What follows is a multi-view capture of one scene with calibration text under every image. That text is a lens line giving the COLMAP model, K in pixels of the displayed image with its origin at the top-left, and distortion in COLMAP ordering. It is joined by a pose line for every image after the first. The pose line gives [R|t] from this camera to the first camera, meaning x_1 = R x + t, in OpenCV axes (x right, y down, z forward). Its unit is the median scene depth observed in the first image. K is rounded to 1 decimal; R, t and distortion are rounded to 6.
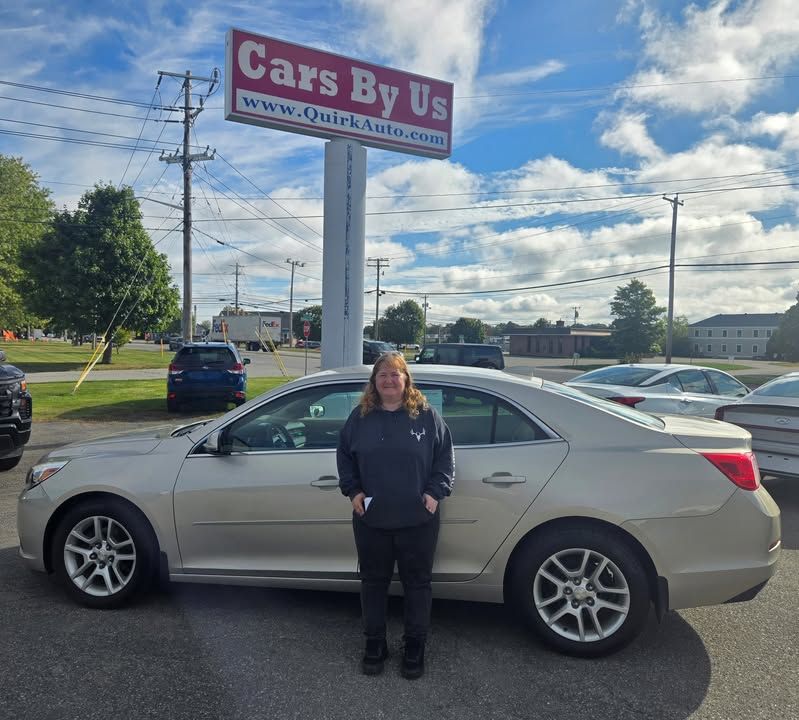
lens RADIAL K [[645.1, 0, 377.9], [0, 645.1, 358.5], [0, 0, 1]] dist [0.063269, -0.042751]
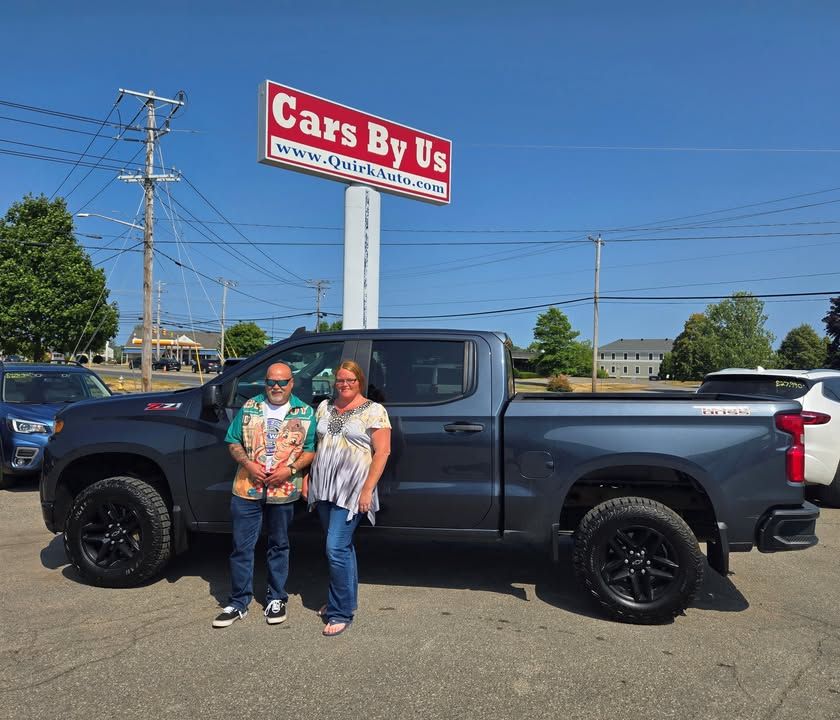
lens RADIAL K [[645.9, 0, 436.6], [0, 645.9, 361.6], [0, 0, 1]] dist [0.054155, -0.020754]
pose [[0.977018, 0.001962, 0.213149, -0.156438], [0.003912, 0.999624, -0.027136, -0.004145], [-0.213122, 0.027346, 0.976643, -0.102095]]
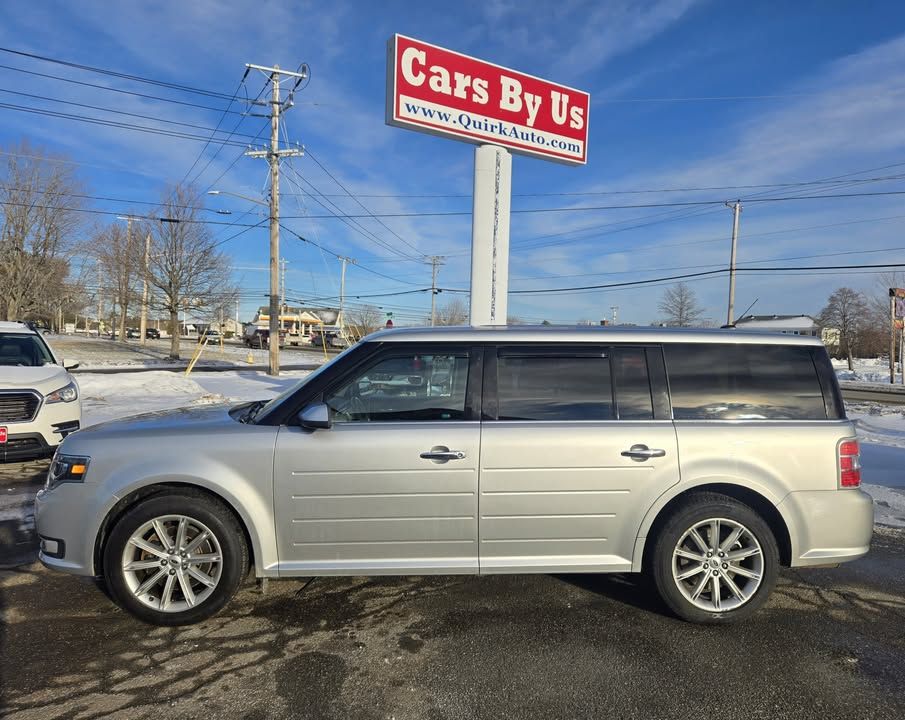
lens RADIAL K [[647.6, 0, 453.7], [0, 647.6, 381.0], [0, 0, 1]] dist [0.020810, 0.005548]
pose [[0.997374, 0.002657, 0.072369, -0.180557], [-0.005433, 0.999256, 0.038183, -0.001950], [-0.072214, -0.038476, 0.996647, -0.040750]]
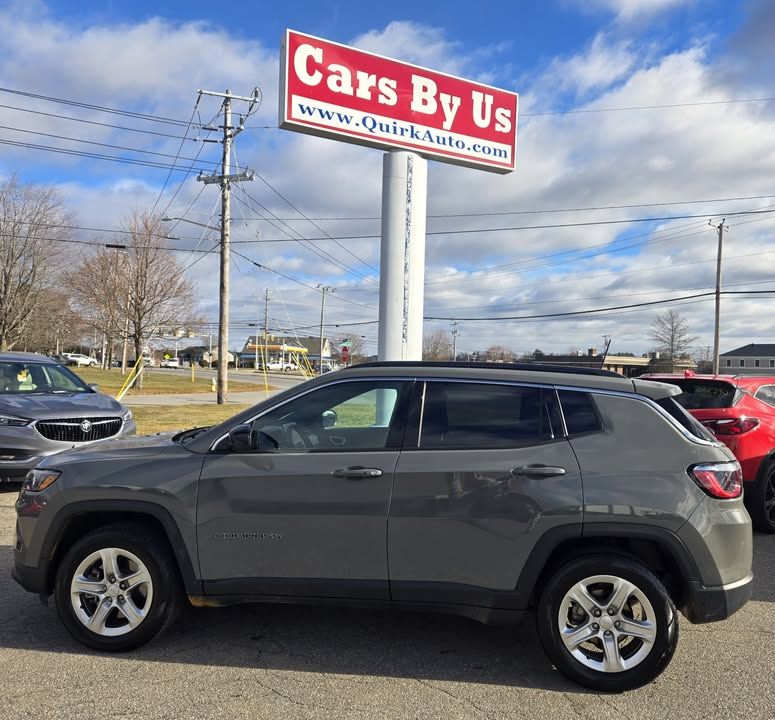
lens RADIAL K [[643.2, 0, 401.8], [0, 643.2, 371.3], [0, 0, 1]] dist [0.035775, -0.018381]
pose [[0.999976, 0.006660, -0.001757, -0.048627], [-0.006696, 0.999753, -0.021188, 0.000011], [0.001616, 0.021200, 0.999774, 0.072496]]
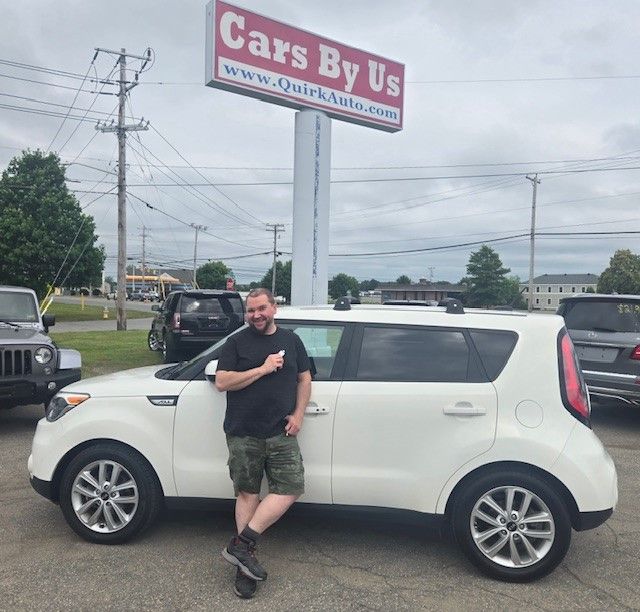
lens RADIAL K [[550.4, 0, 319.2], [0, 550.4, 306.5], [0, 0, 1]] dist [0.045453, -0.046580]
pose [[0.993687, -0.000730, 0.112181, -0.137757], [0.001500, 0.999976, -0.006782, -0.006197], [-0.112174, 0.006908, 0.993665, 0.089180]]
